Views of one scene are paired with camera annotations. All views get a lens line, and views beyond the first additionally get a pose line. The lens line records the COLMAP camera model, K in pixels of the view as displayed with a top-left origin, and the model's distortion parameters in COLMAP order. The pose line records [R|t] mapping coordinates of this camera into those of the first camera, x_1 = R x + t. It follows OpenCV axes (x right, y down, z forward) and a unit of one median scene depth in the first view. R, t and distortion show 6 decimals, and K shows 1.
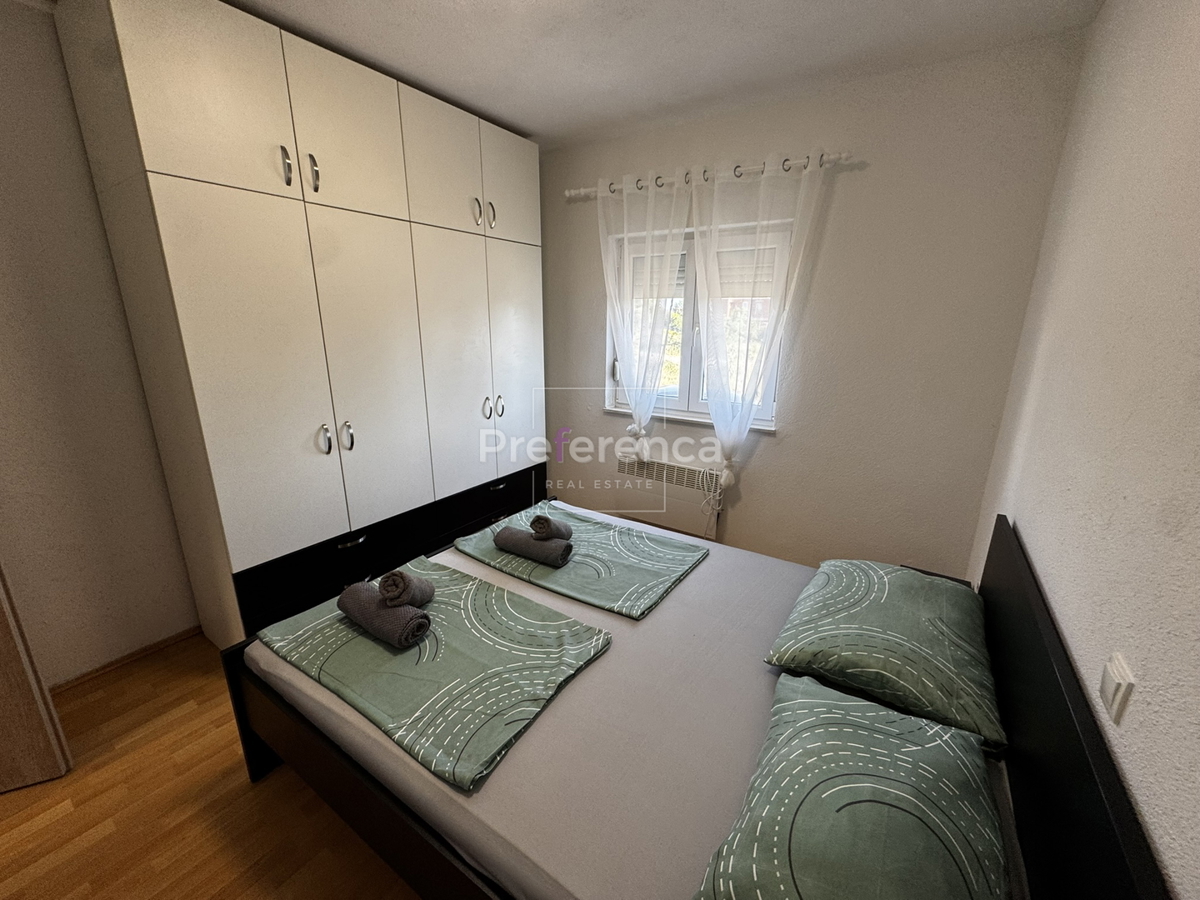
lens RADIAL K [[481.2, 0, 592.7], [0, 481.2, 453.0], [0, 0, 1]] dist [-0.005832, 0.001414]
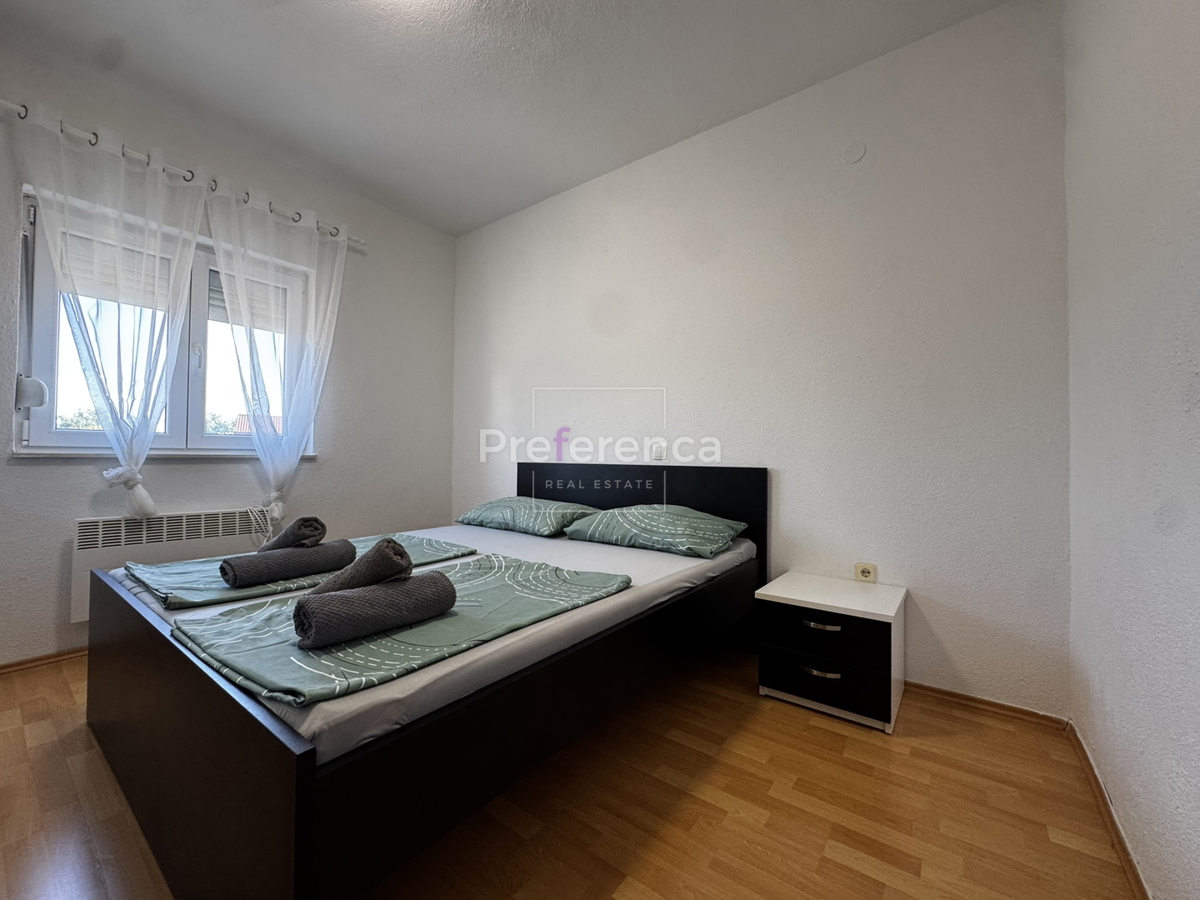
lens RADIAL K [[481.2, 0, 604.2], [0, 481.2, 447.4], [0, 0, 1]] dist [-0.005832, 0.001414]
pose [[0.042971, 0.007018, 0.999052, -0.968103], [0.262603, 0.964735, -0.018072, 0.180506], [-0.963947, 0.263130, 0.039613, 0.518321]]
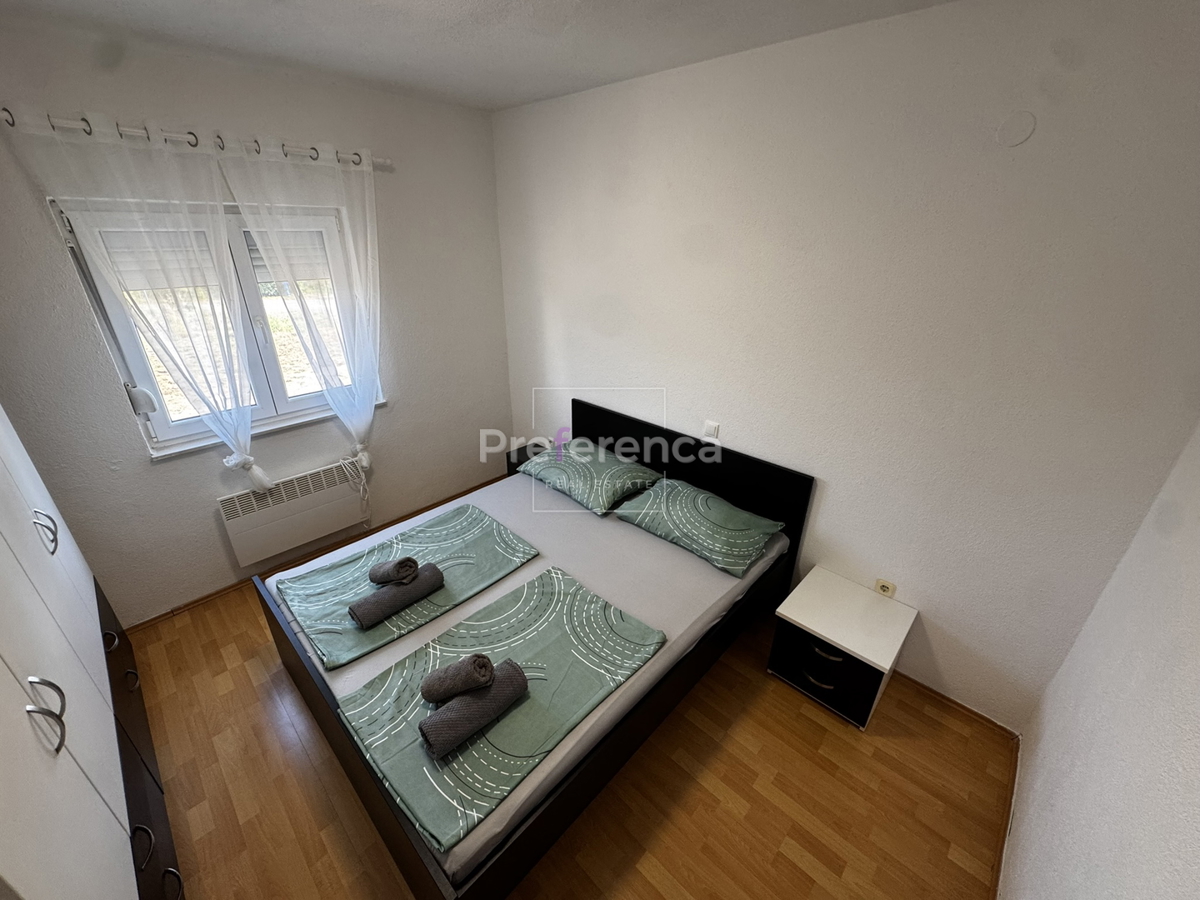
lens RADIAL K [[481.2, 0, 603.9], [0, 481.2, 451.5], [0, 0, 1]] dist [-0.005832, 0.001414]
pose [[0.160835, -0.420647, 0.892854, -0.893556], [0.255283, 0.891577, 0.374060, -0.351855], [-0.953395, 0.167769, 0.250781, 0.374515]]
